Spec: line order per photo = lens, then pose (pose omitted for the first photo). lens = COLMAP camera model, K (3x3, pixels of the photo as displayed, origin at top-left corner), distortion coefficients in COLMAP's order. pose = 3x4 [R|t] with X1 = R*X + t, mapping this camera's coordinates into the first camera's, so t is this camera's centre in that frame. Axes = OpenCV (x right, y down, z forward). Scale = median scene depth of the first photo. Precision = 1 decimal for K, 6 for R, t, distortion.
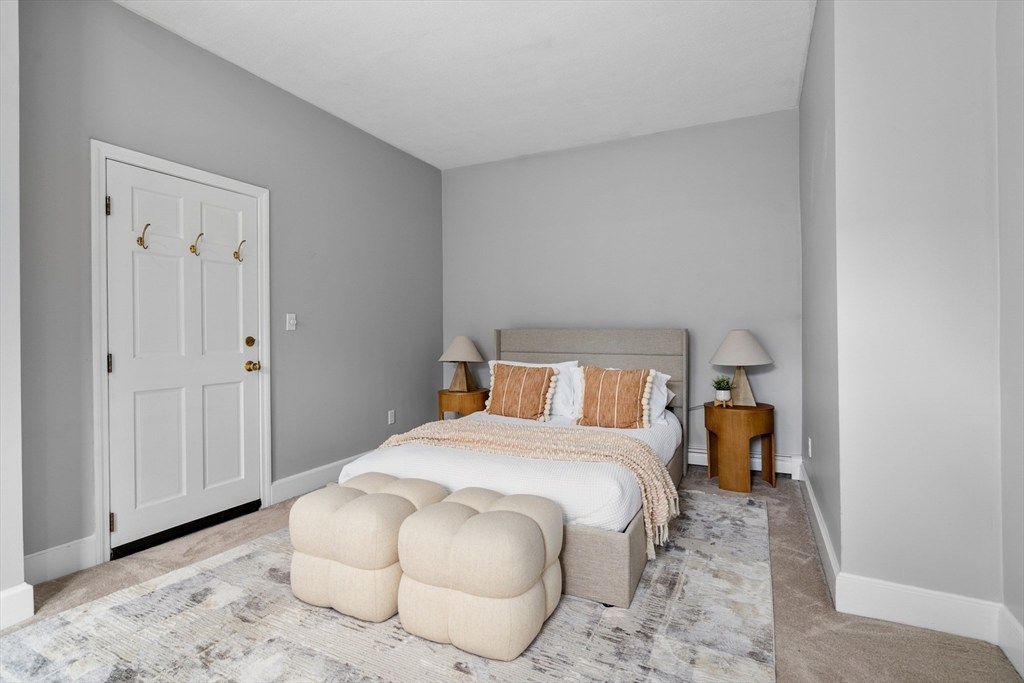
lens RADIAL K [[490.3, 0, 515.0], [0, 490.3, 339.6], [0, 0, 1]] dist [0.001584, 0.000794]
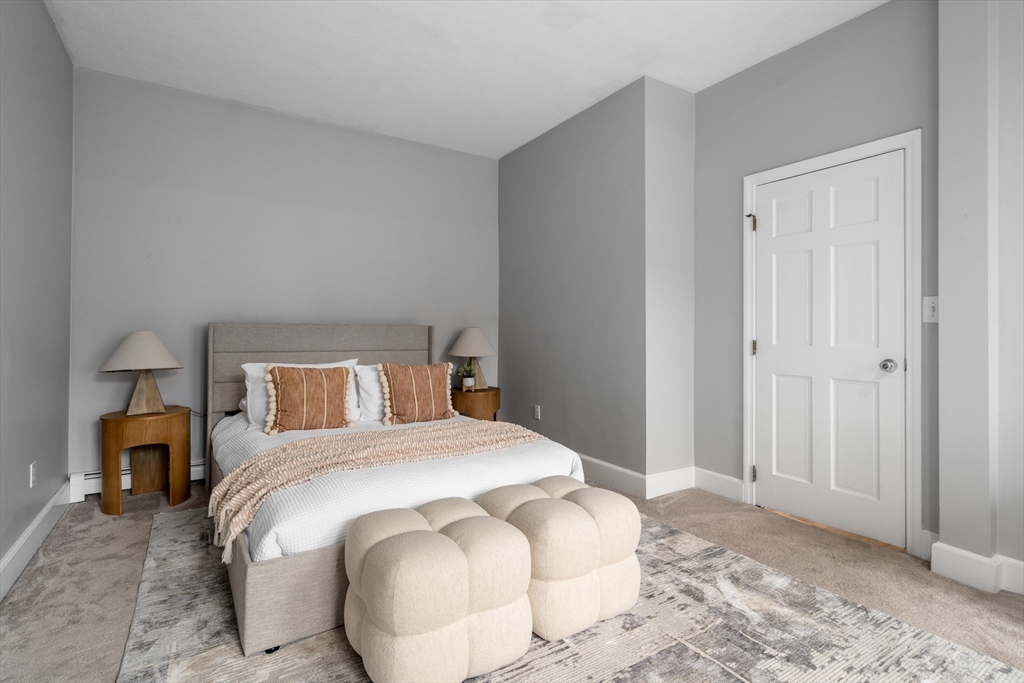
lens RADIAL K [[490.3, 0, 506.2], [0, 490.3, 334.7], [0, 0, 1]] dist [0.001584, 0.000794]
pose [[0.532967, -0.000810, 0.846135, -0.533052], [0.005963, 0.999978, -0.002799, 0.002116], [-0.846115, 0.006538, 0.532961, 0.283136]]
